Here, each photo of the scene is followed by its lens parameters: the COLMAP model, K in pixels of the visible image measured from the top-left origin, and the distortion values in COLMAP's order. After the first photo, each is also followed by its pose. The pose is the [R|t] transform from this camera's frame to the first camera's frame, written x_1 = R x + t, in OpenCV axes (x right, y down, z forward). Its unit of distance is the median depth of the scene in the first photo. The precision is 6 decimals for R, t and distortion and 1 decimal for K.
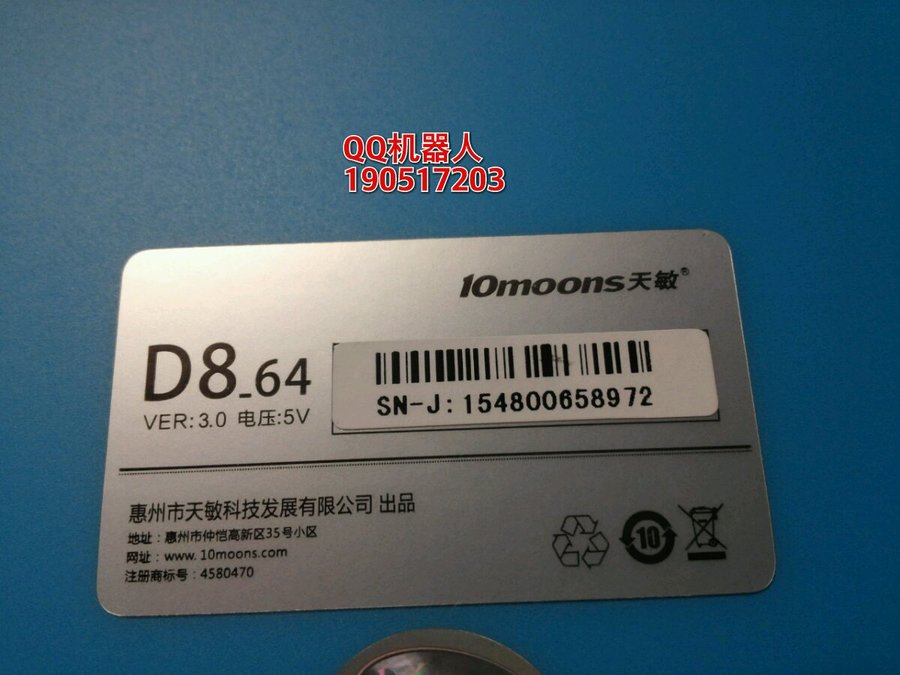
lens RADIAL K [[765.9, 0, 450.0], [0, 765.9, 337.5], [0, 0, 1]] dist [0.113383, -0.235425]
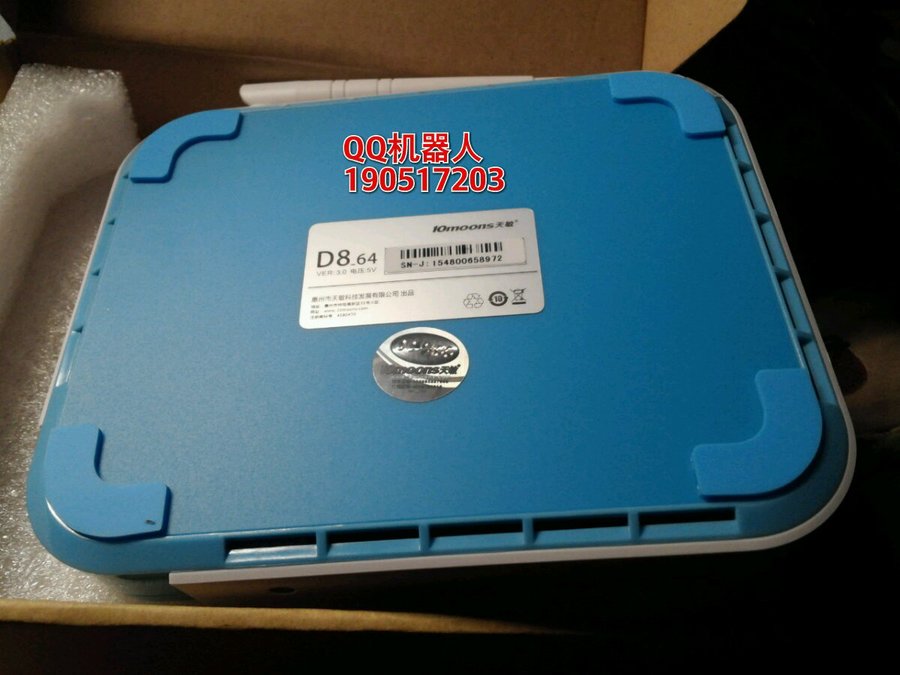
lens RADIAL K [[765.9, 0, 450.0], [0, 765.9, 337.5], [0, 0, 1]] dist [0.113383, -0.235425]
pose [[0.997045, -0.033174, -0.069292, 0.256293], [0.008981, 0.946110, -0.323720, 1.203847], [0.076297, 0.322141, 0.943612, -1.457015]]
